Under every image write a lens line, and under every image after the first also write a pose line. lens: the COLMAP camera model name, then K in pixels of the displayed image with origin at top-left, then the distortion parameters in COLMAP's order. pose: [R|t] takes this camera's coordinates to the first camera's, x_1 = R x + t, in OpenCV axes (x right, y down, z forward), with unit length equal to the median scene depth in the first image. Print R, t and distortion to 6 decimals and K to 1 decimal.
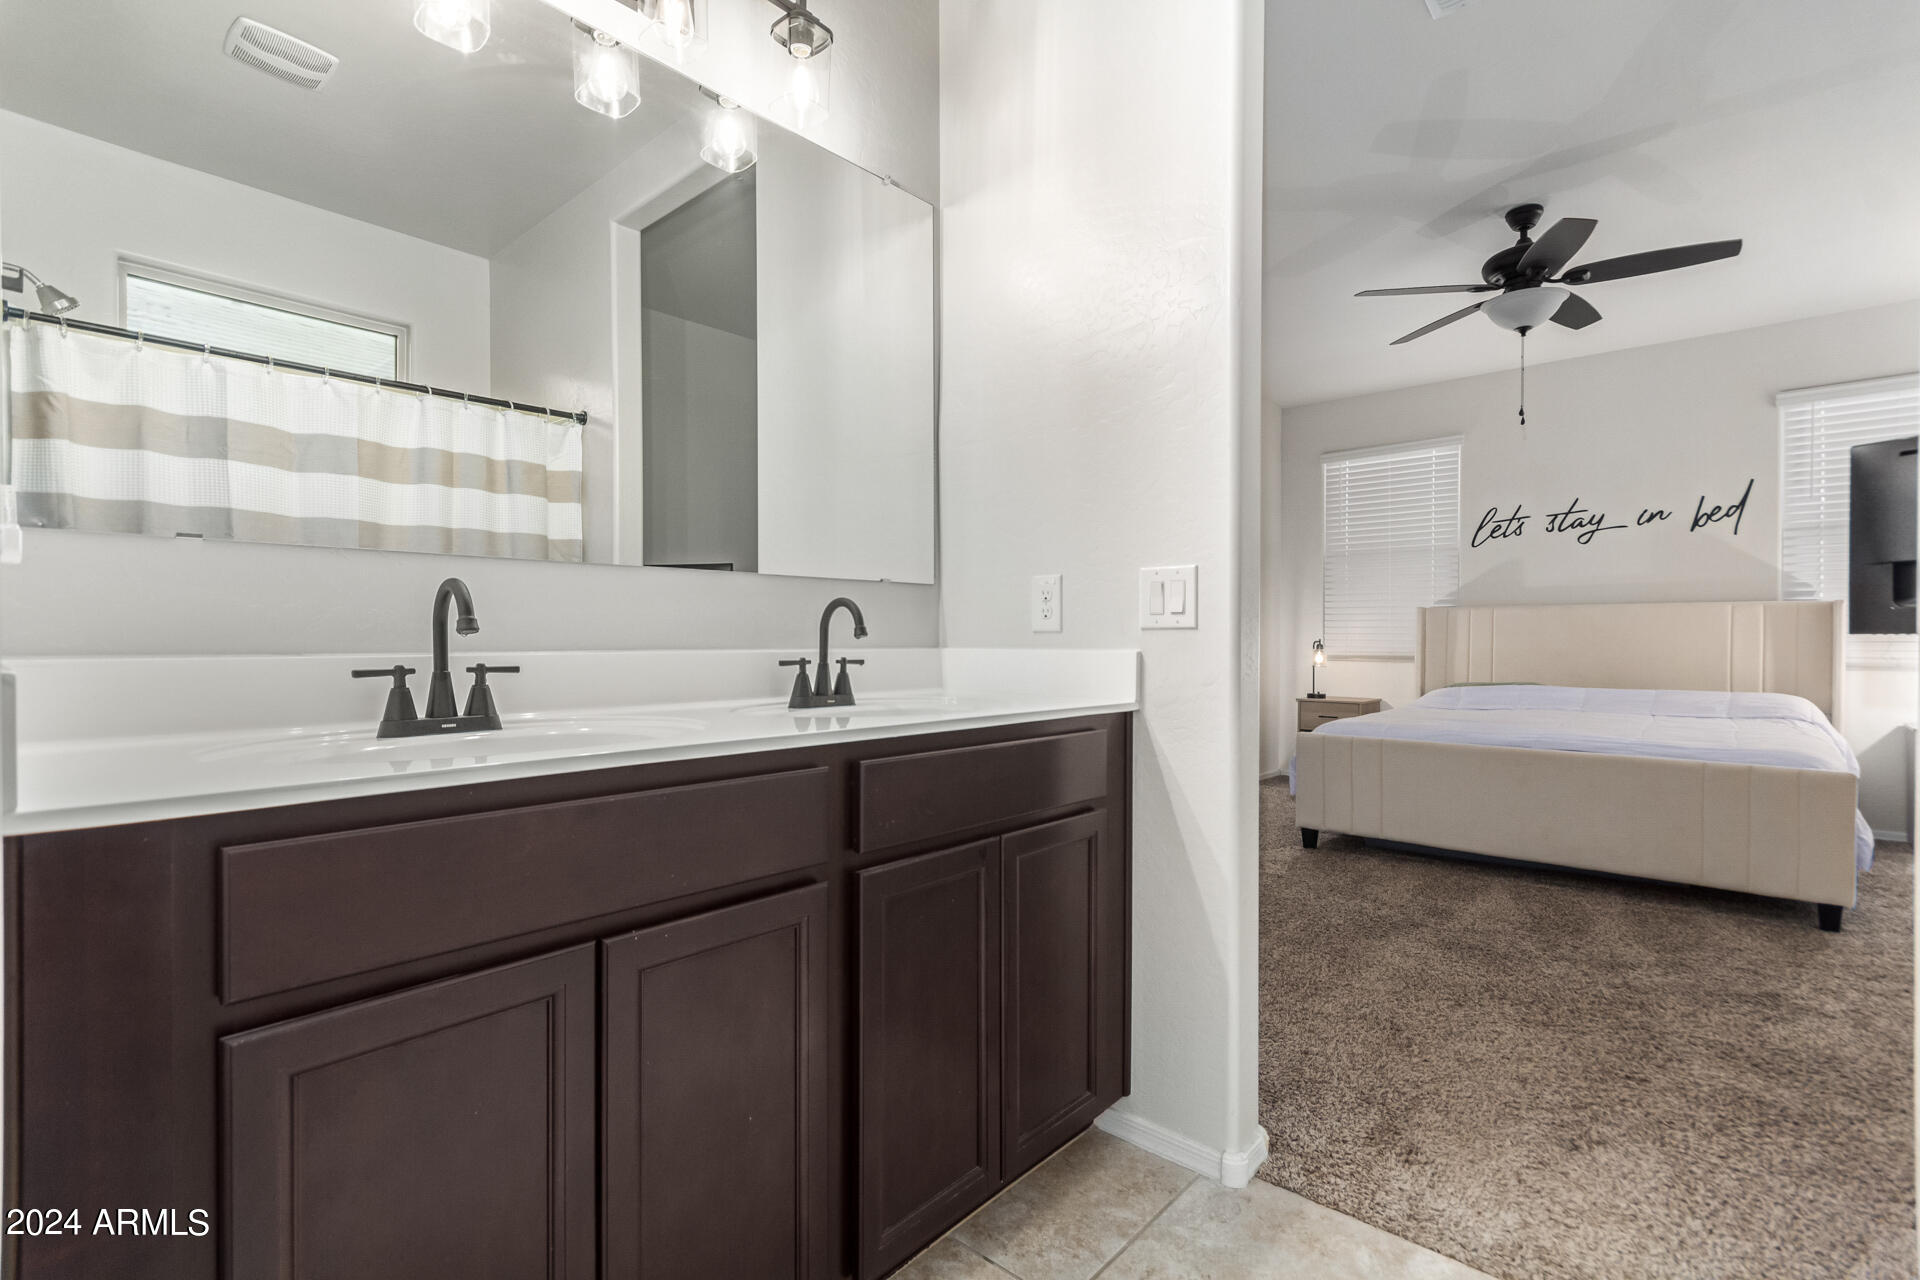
lens RADIAL K [[896.4, 0, 958.0], [0, 896.4, 647.7], [0, 0, 1]] dist [0.006409, 0.000214]
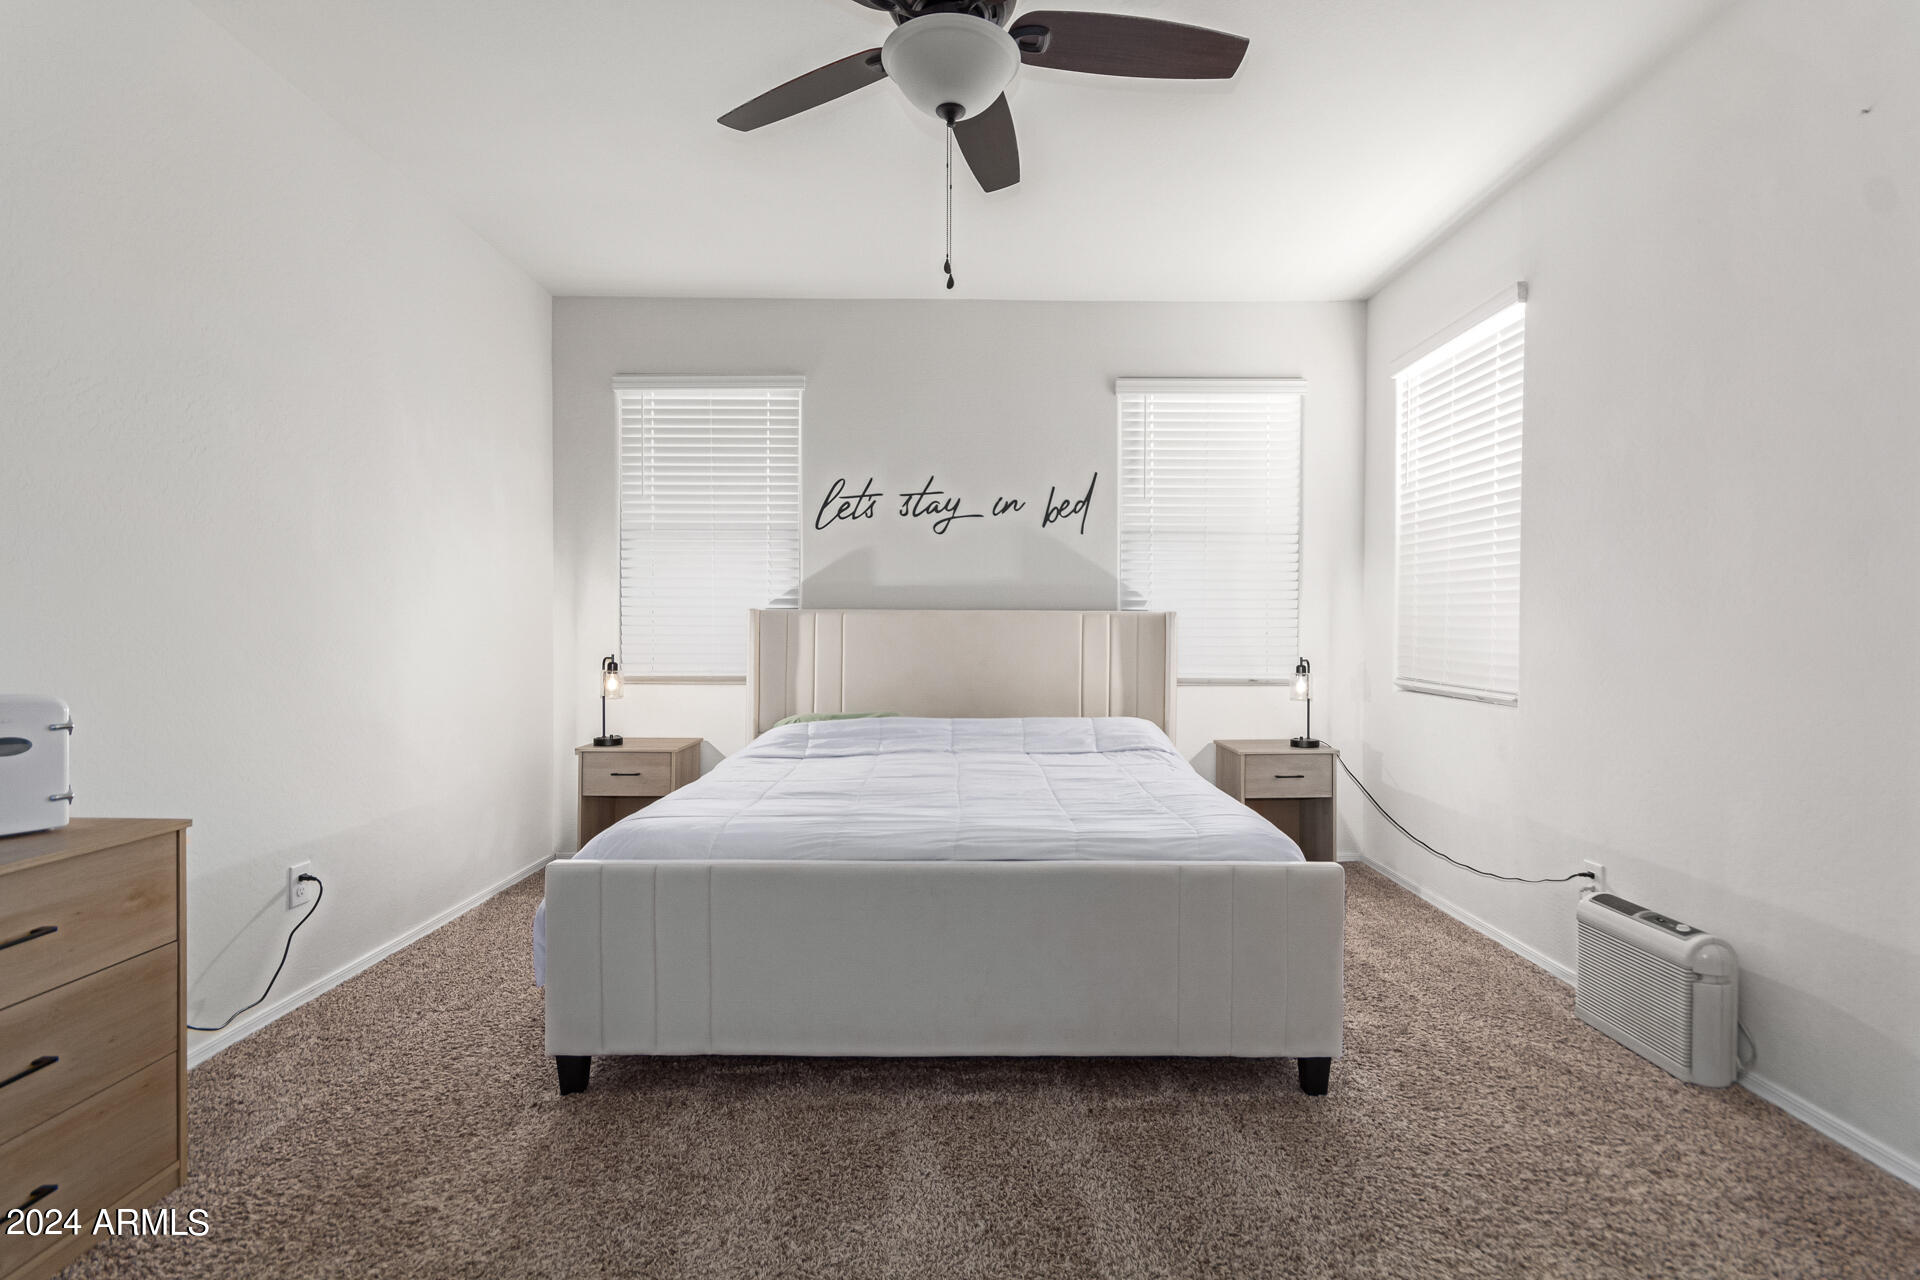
lens RADIAL K [[896.4, 0, 962.7], [0, 896.4, 640.3], [0, 0, 1]] dist [0.006409, 0.000214]
pose [[0.743918, -0.005059, 0.668251, 0.179616], [0.004071, 0.999987, 0.003039, -0.023585], [-0.668258, 0.000460, 0.743929, 0.395526]]
